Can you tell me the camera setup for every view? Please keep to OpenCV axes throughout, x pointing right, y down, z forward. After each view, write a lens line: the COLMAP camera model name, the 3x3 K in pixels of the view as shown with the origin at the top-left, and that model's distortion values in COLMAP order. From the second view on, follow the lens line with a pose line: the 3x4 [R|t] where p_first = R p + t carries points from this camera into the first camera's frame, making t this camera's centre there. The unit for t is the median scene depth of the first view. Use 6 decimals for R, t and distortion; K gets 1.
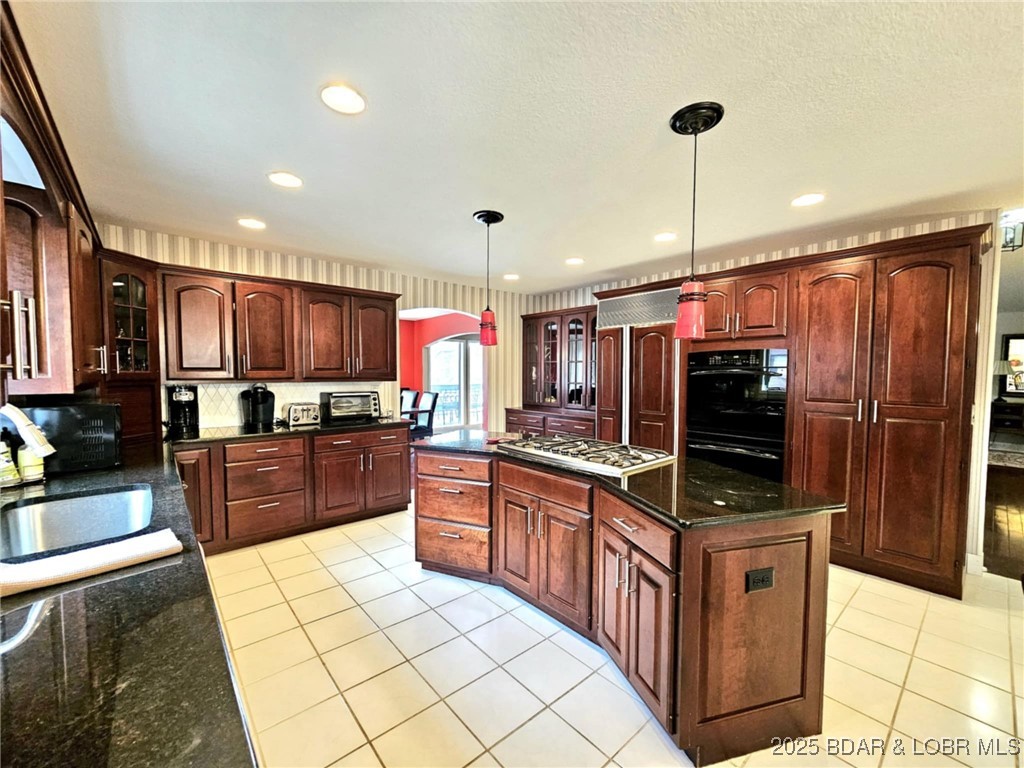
lens RADIAL K [[416.2, 0, 513.4], [0, 416.2, 385.5], [0, 0, 1]] dist [-0.001531, -0.000701]
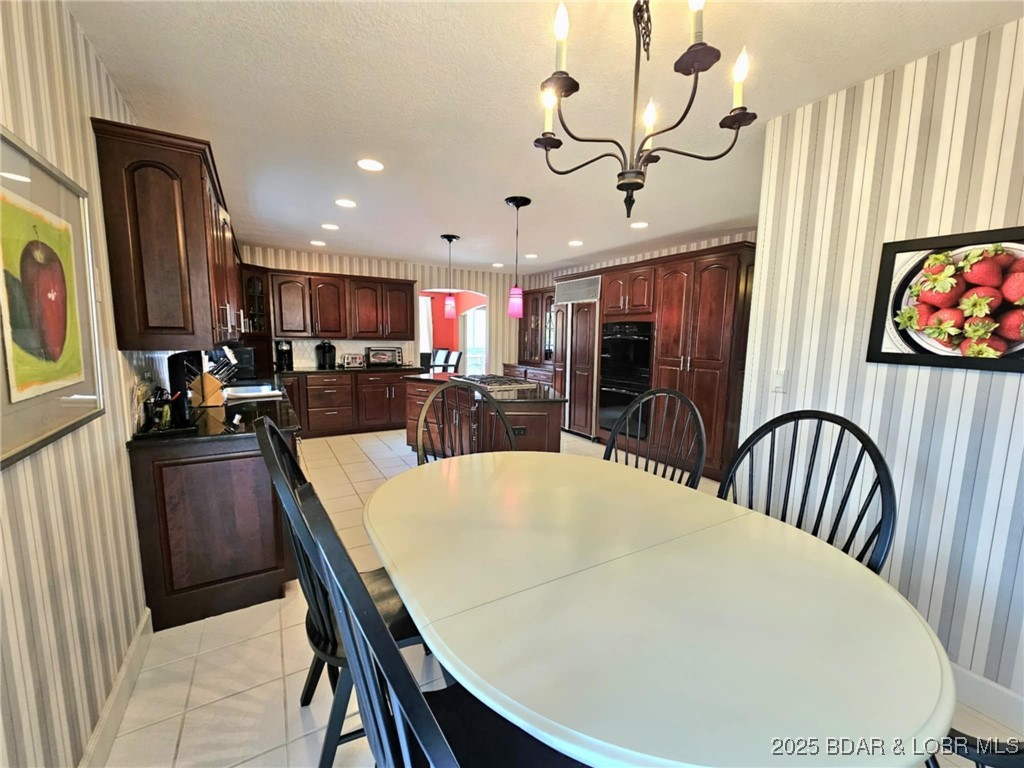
lens RADIAL K [[416.2, 0, 514.6], [0, 416.2, 385.4], [0, 0, 1]] dist [-0.001531, -0.000701]
pose [[0.984413, 0.033541, -0.172643, 0.399558], [-0.019186, 0.996268, 0.084153, 0.019786], [0.174821, -0.079529, 0.981383, -0.478088]]
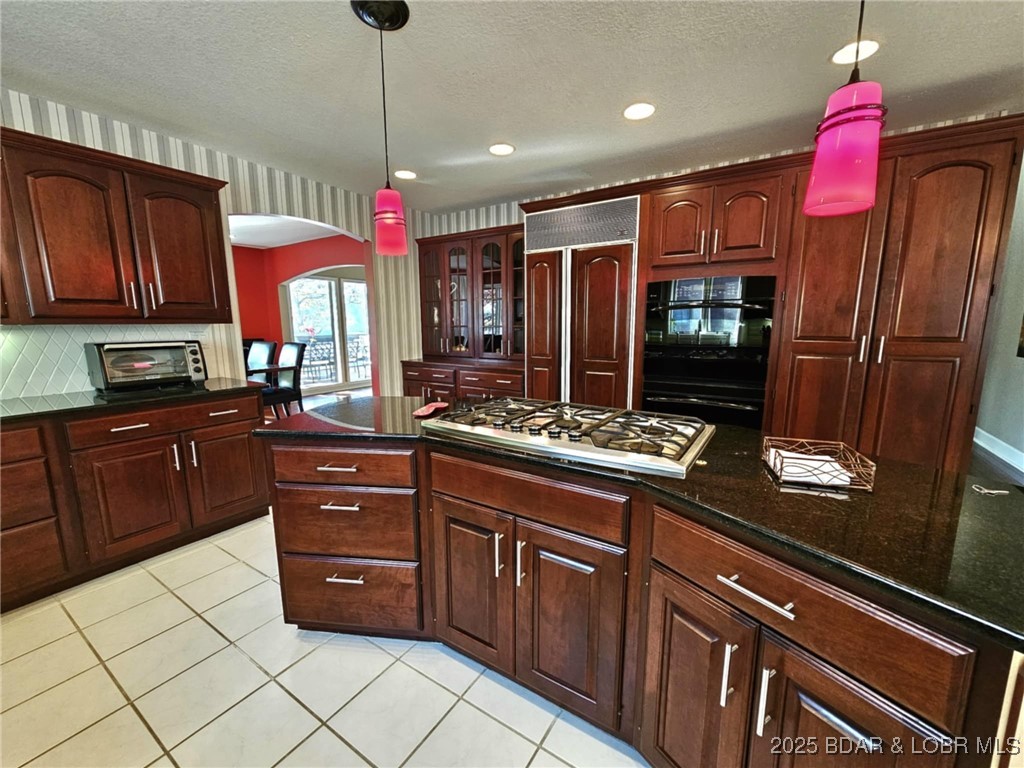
lens RADIAL K [[416.2, 0, 513.5], [0, 416.2, 389.5], [0, 0, 1]] dist [-0.001531, -0.000701]
pose [[0.960034, -0.050826, 0.275229, -0.056279], [0.015607, 0.991565, 0.128668, 0.017796], [-0.279447, -0.119230, 0.952729, 0.313458]]
